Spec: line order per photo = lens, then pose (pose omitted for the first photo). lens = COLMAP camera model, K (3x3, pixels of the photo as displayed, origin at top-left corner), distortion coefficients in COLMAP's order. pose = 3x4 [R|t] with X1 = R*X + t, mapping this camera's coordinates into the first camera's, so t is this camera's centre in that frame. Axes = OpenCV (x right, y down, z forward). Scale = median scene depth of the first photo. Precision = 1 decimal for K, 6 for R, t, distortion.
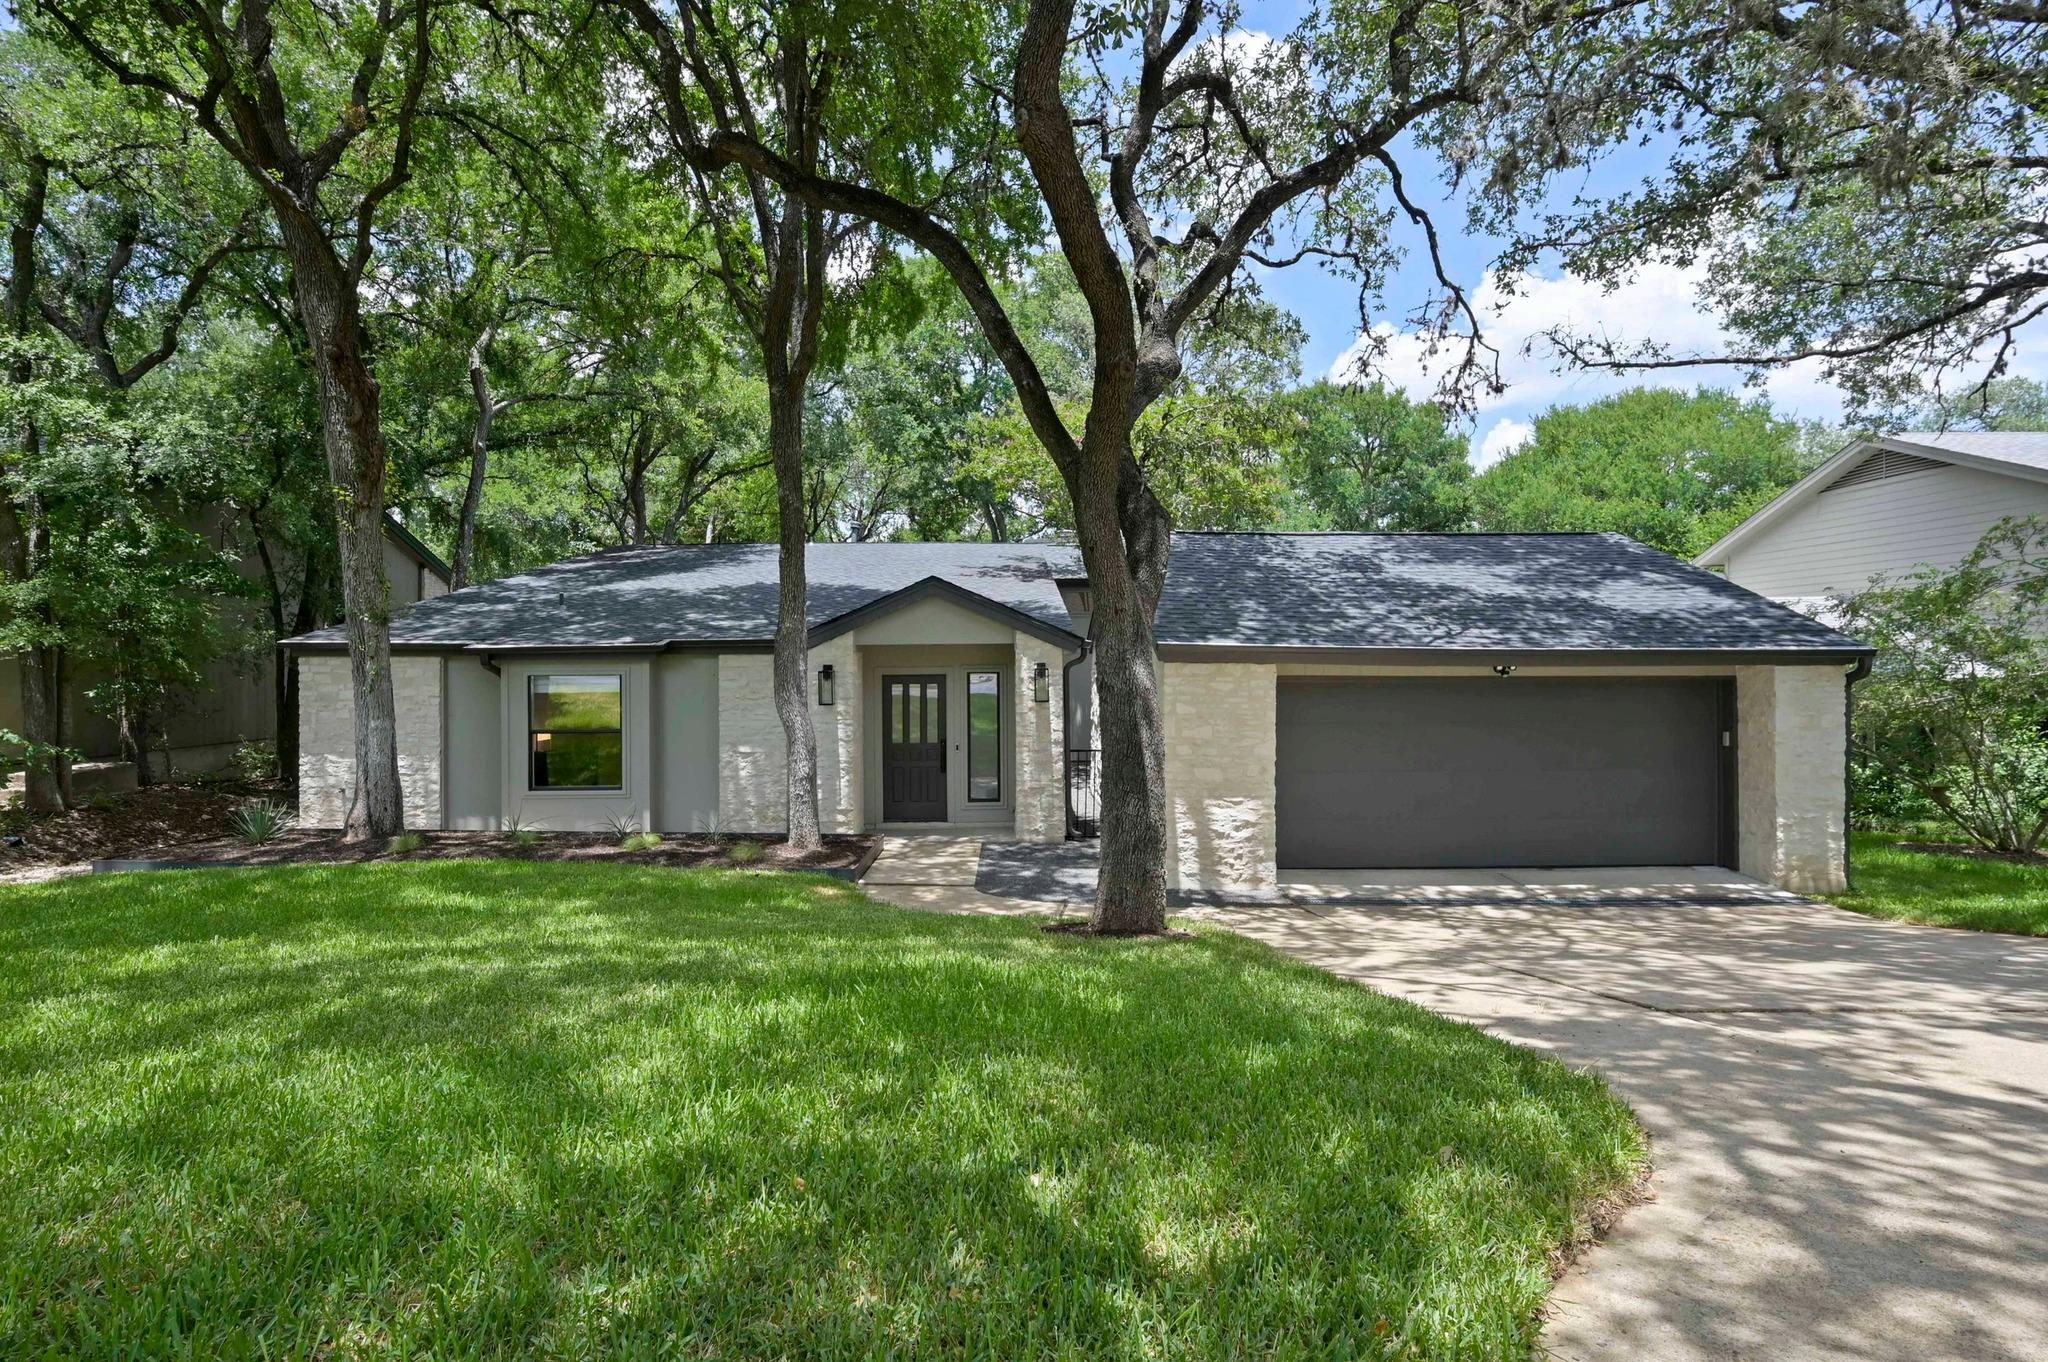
lens RADIAL K [[890.9, 0, 1024.0], [0, 890.9, 681.0], [0, 0, 1]] dist [-0.001370, 0.000113]
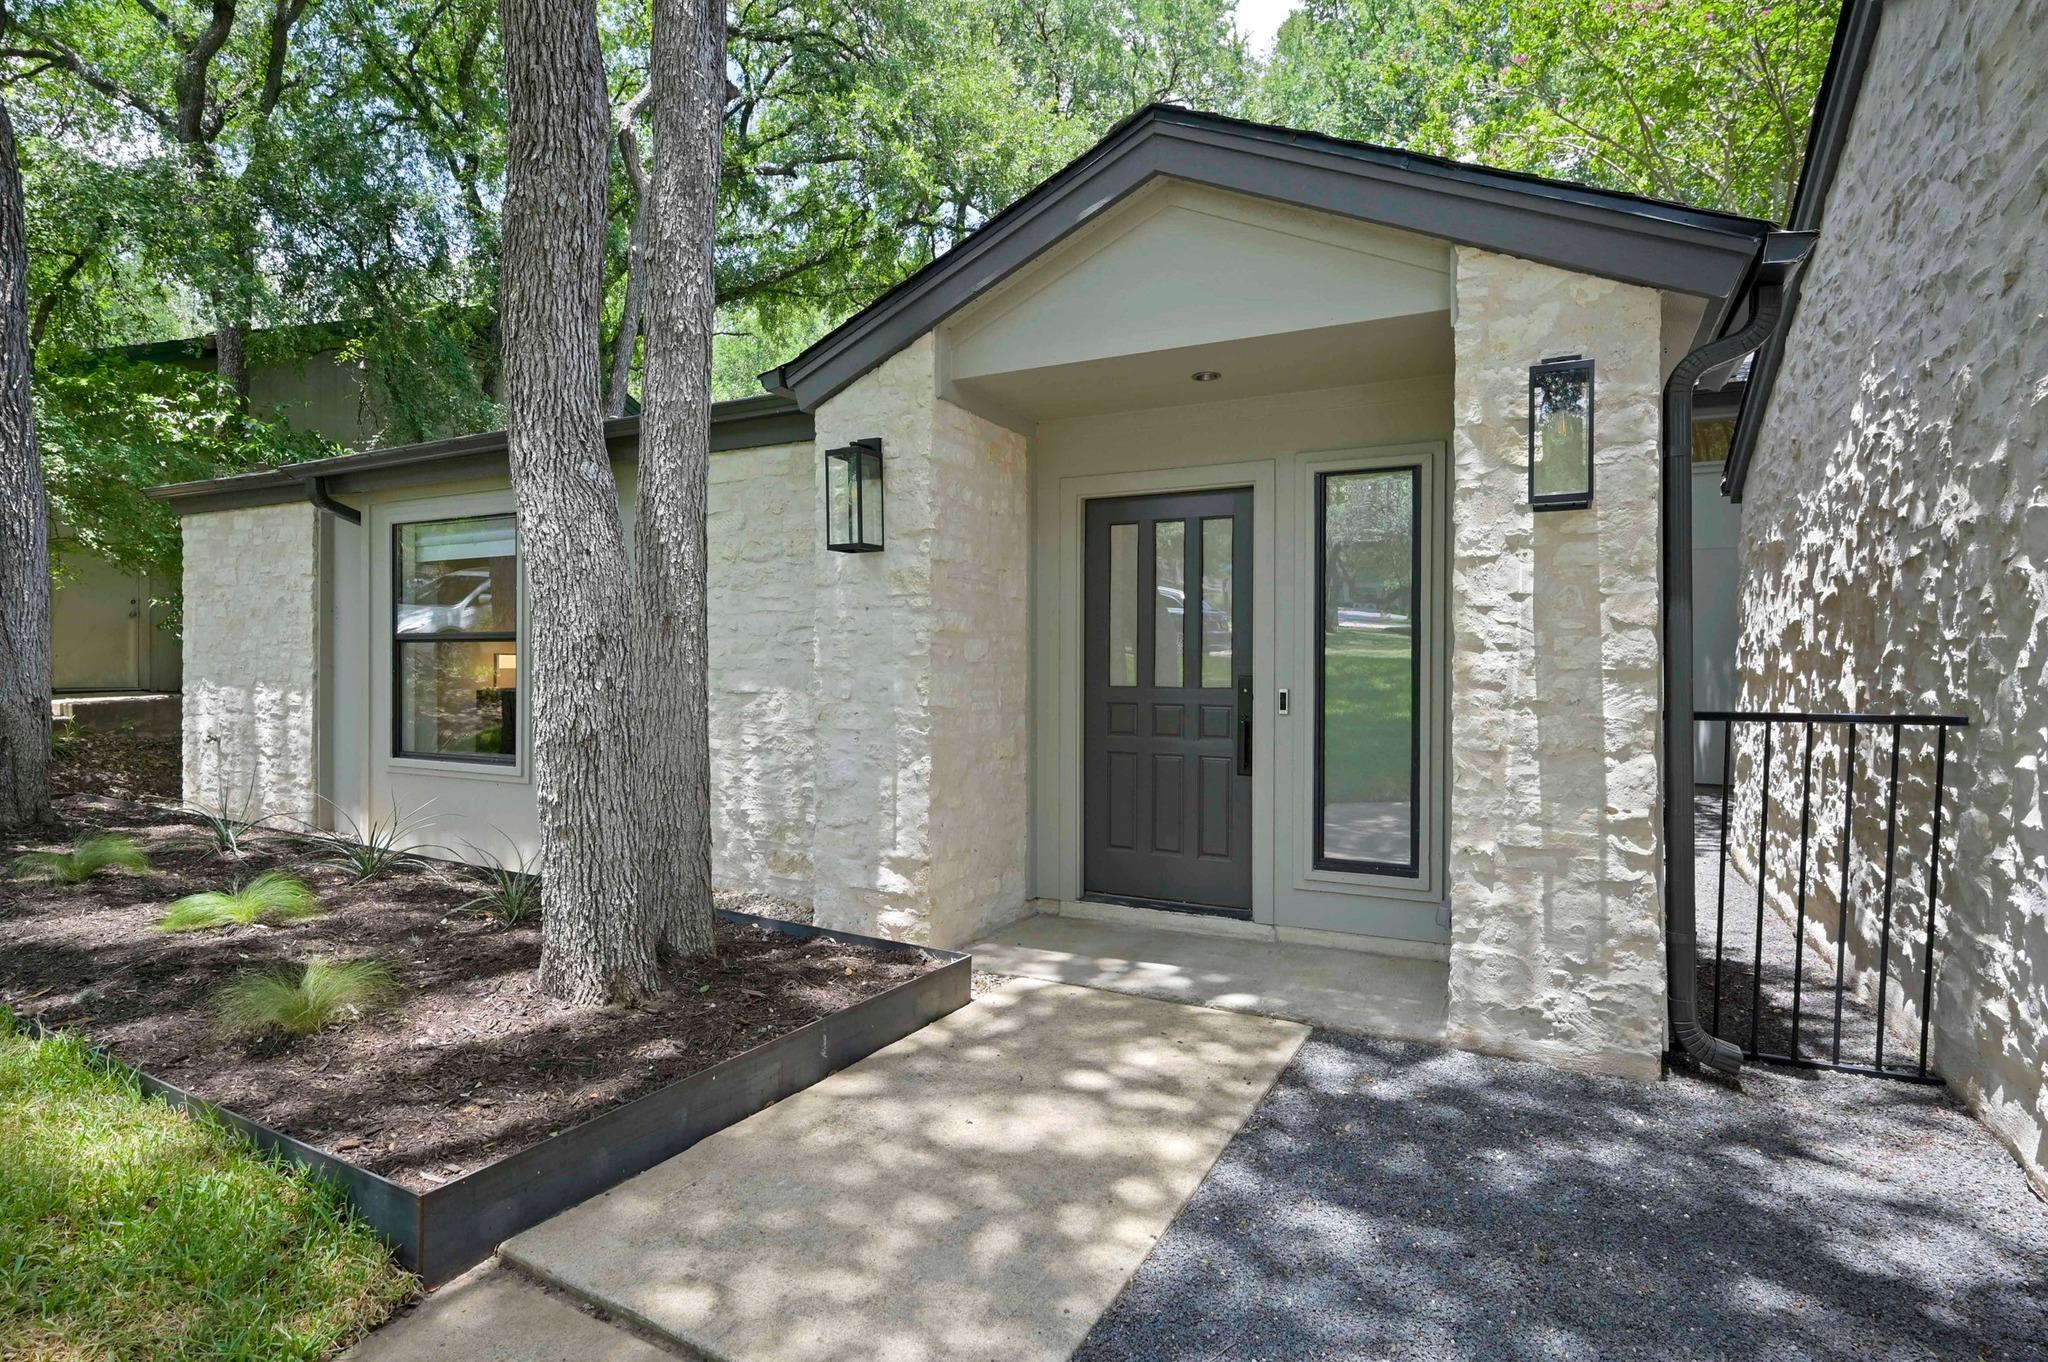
lens RADIAL K [[1009.2, 0, 1024.0], [0, 1009.2, 681.0], [0, 0, 1]] dist [0.026196, 0.000048]
pose [[0.870106, 0.017444, -0.492557, 0.030502], [-0.016170, 0.999846, 0.006846, 0.071258], [0.492600, 0.002008, 0.870253, 0.672388]]
